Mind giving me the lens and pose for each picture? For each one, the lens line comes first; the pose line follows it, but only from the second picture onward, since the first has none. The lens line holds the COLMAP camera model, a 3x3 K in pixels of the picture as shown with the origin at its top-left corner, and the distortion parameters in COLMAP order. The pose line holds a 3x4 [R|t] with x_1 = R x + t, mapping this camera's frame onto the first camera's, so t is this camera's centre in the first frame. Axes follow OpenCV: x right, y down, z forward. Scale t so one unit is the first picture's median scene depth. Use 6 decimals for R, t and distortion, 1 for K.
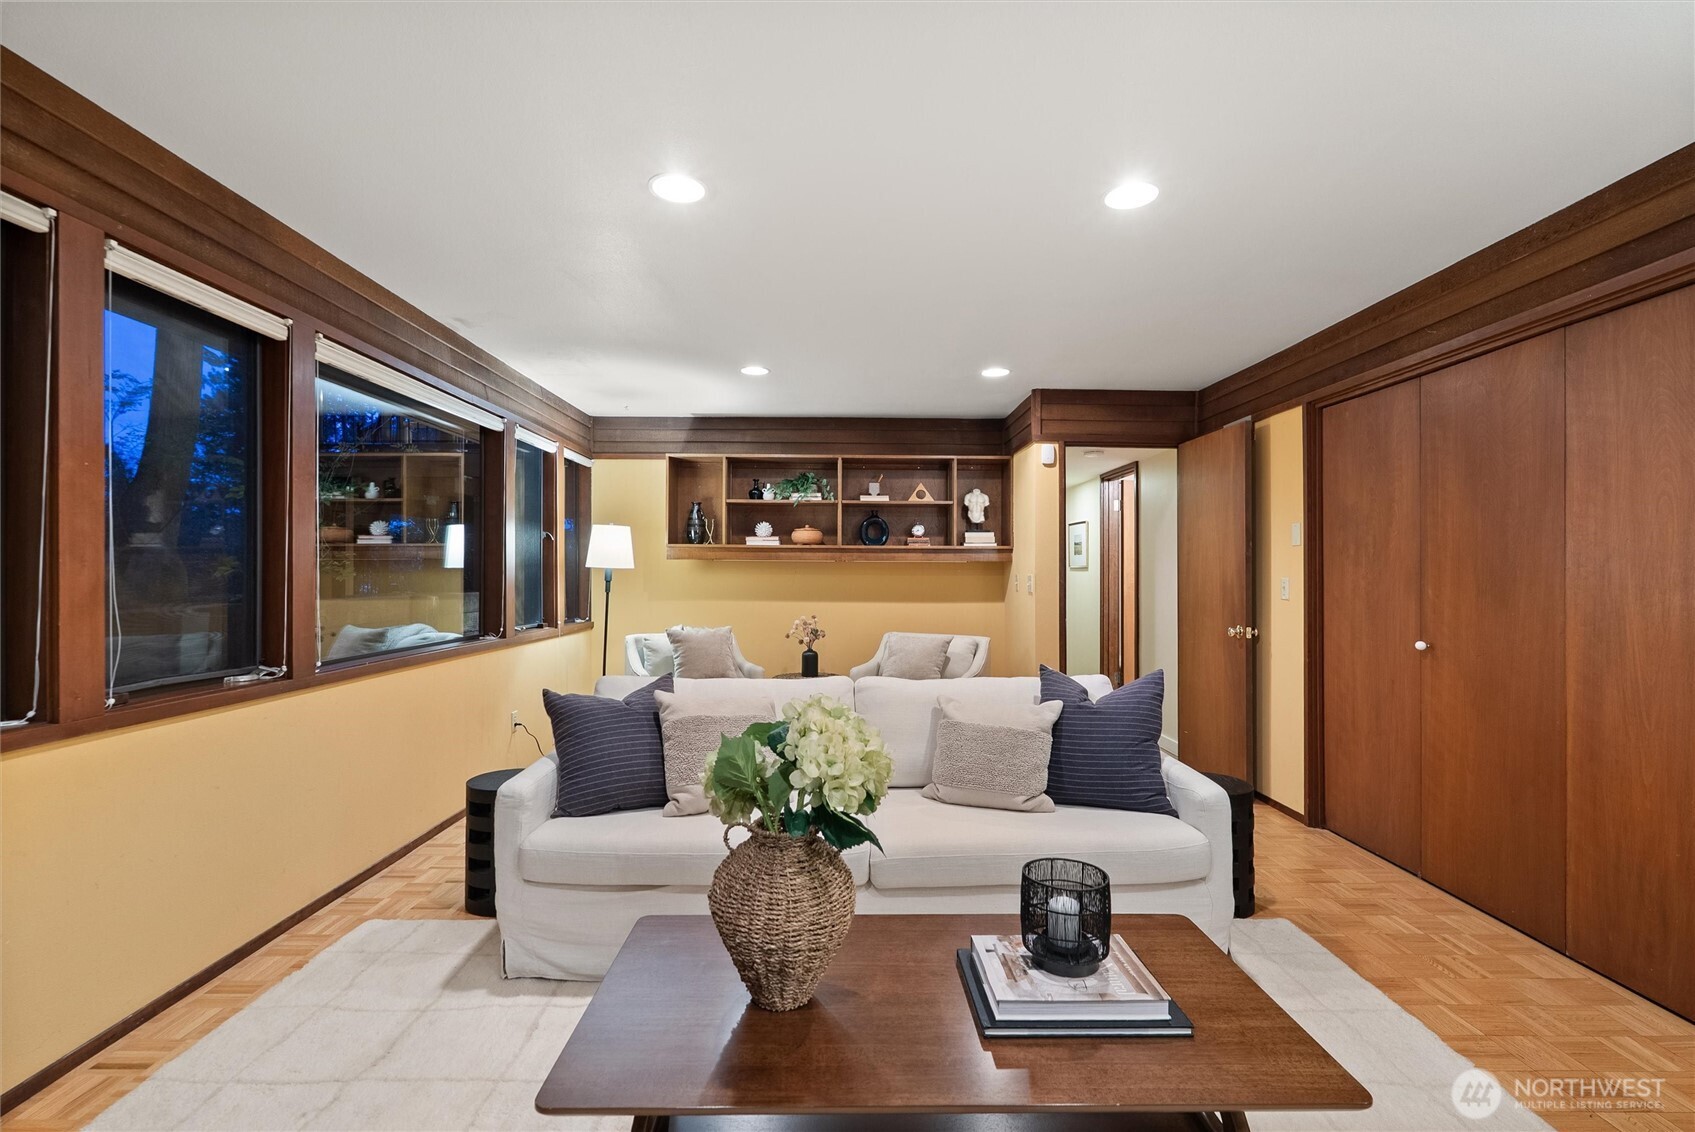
lens RADIAL K [[753.7, 0, 849.5], [0, 753.7, 571.5], [0, 0, 1]] dist [-0.002983, -0.000753]
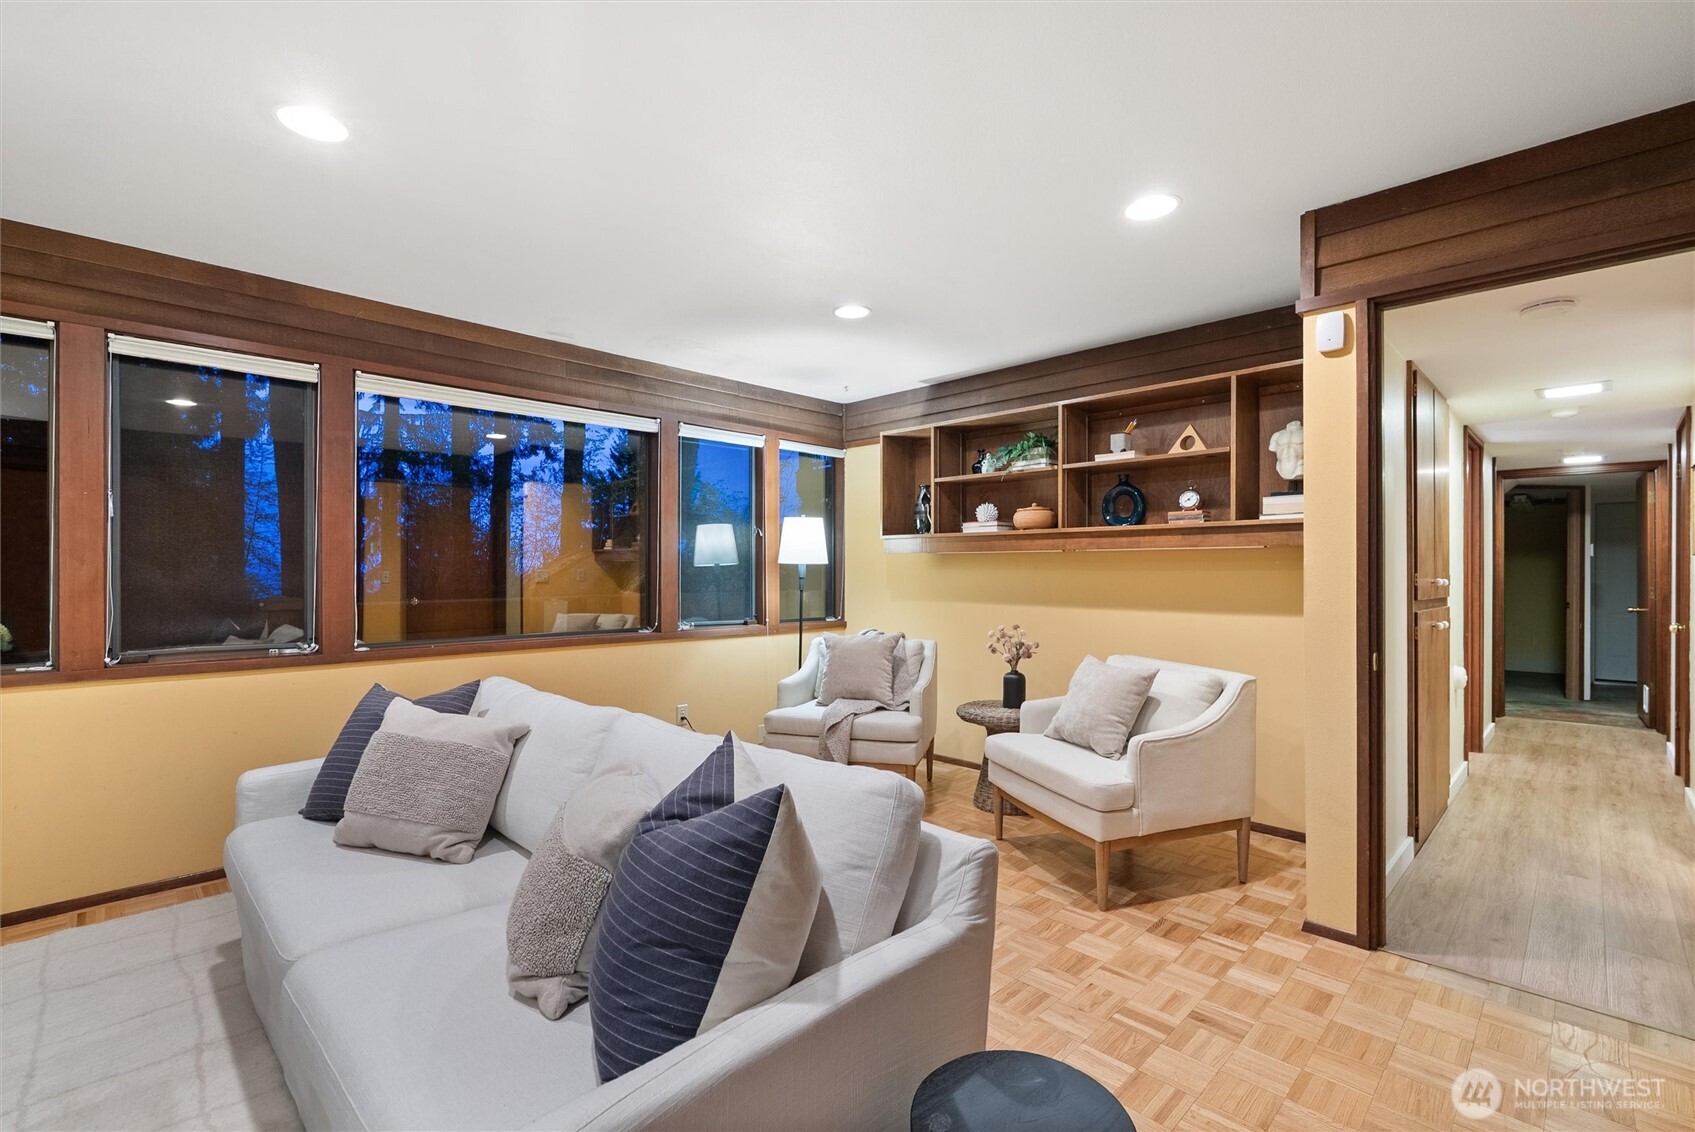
lens RADIAL K [[753.7, 0, 849.5], [0, 753.7, 571.5], [0, 0, 1]] dist [-0.002983, -0.000753]
pose [[0.697997, -0.004245, -0.716088, 0.355408], [0.005471, 0.999985, -0.000595, 0.005551], [0.716080, -0.003503, 0.698009, 0.358742]]
